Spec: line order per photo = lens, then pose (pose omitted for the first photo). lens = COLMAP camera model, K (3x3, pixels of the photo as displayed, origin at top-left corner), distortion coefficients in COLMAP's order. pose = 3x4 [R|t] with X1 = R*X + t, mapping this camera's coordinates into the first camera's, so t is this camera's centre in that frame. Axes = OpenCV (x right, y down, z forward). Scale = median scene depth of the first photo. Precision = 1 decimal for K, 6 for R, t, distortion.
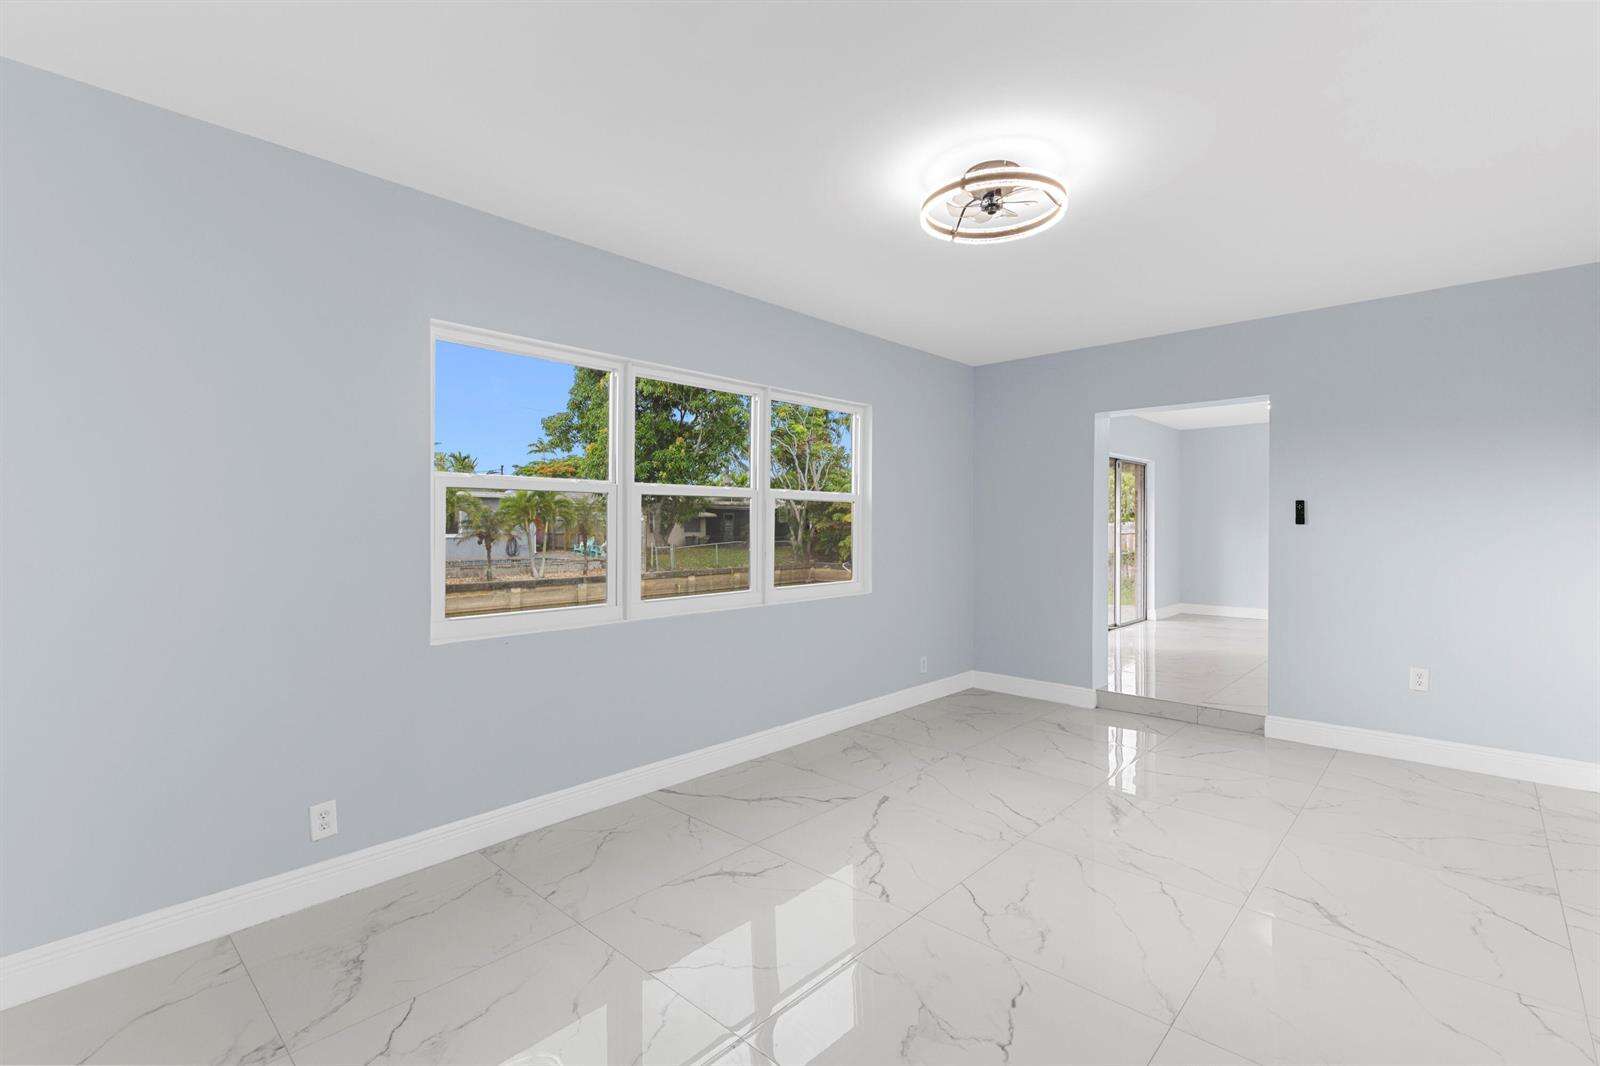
lens RADIAL K [[713.9, 0, 799.4], [0, 713.9, 526.5], [0, 0, 1]] dist [-0.001248, -0.000714]
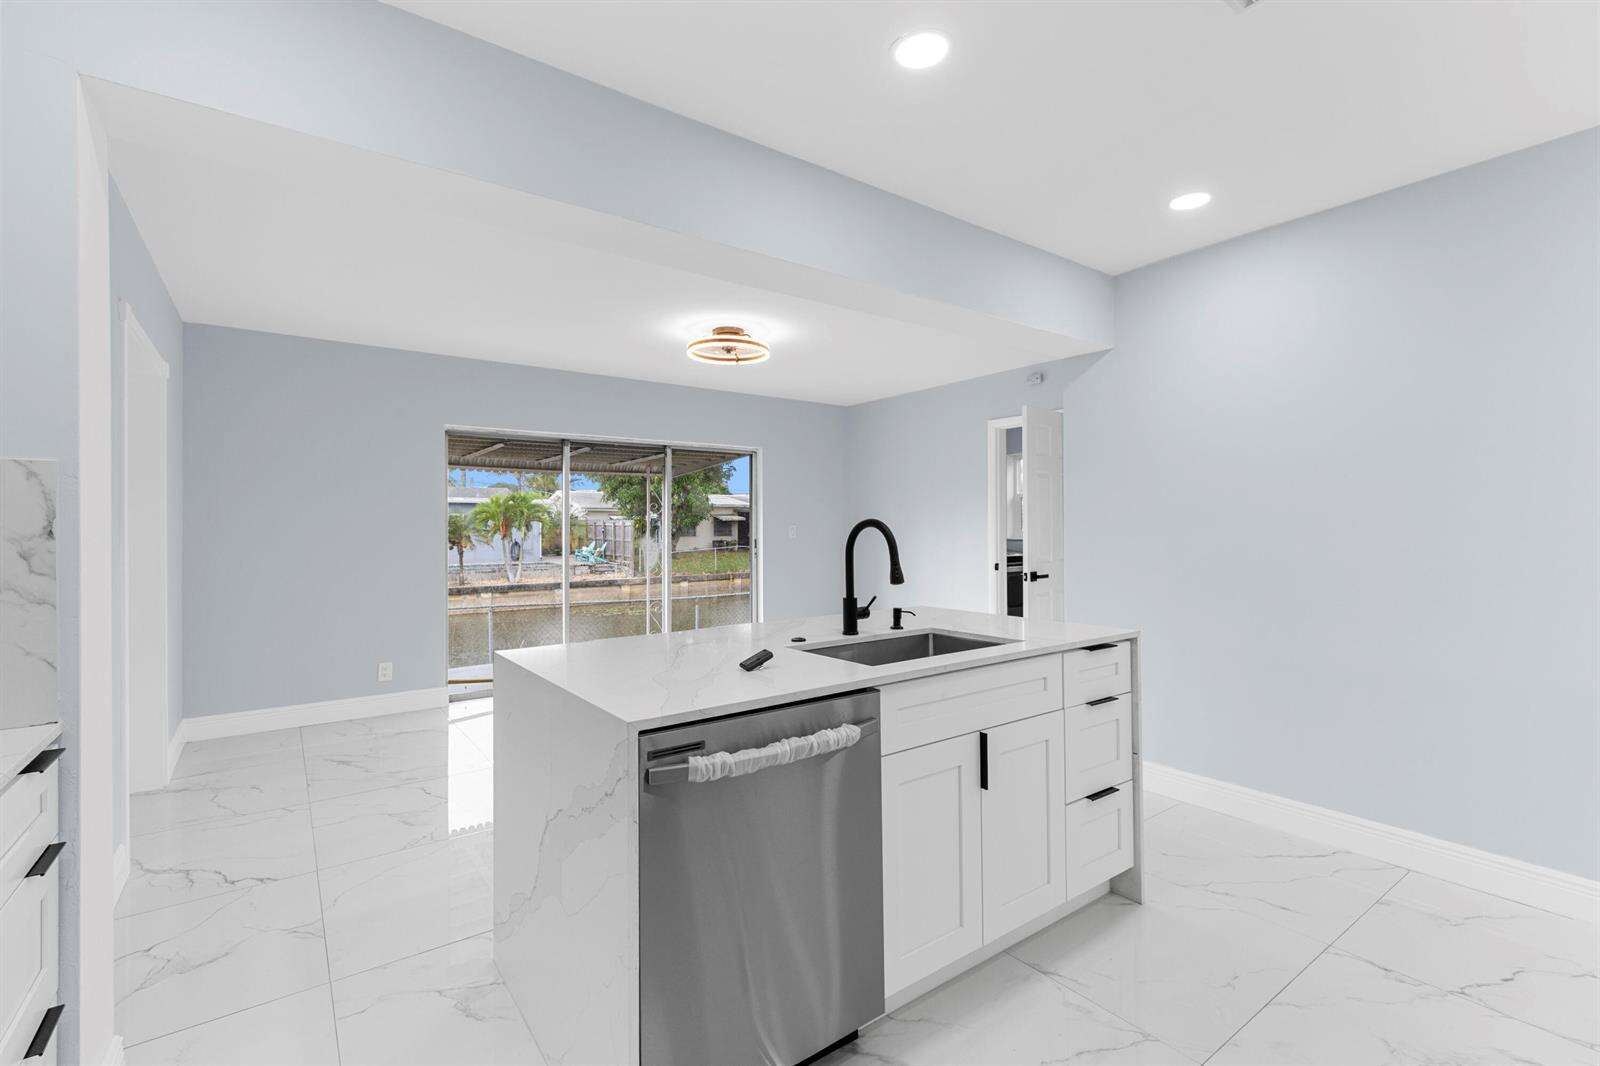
lens RADIAL K [[713.9, 0, 800.0], [0, 713.9, 527.4], [0, 0, 1]] dist [-0.001248, -0.000714]
pose [[0.982556, -0.005275, -0.185892, 0.192218], [0.005075, 0.999986, -0.001554, -0.002149], [0.185897, 0.000583, 0.982569, 0.077234]]
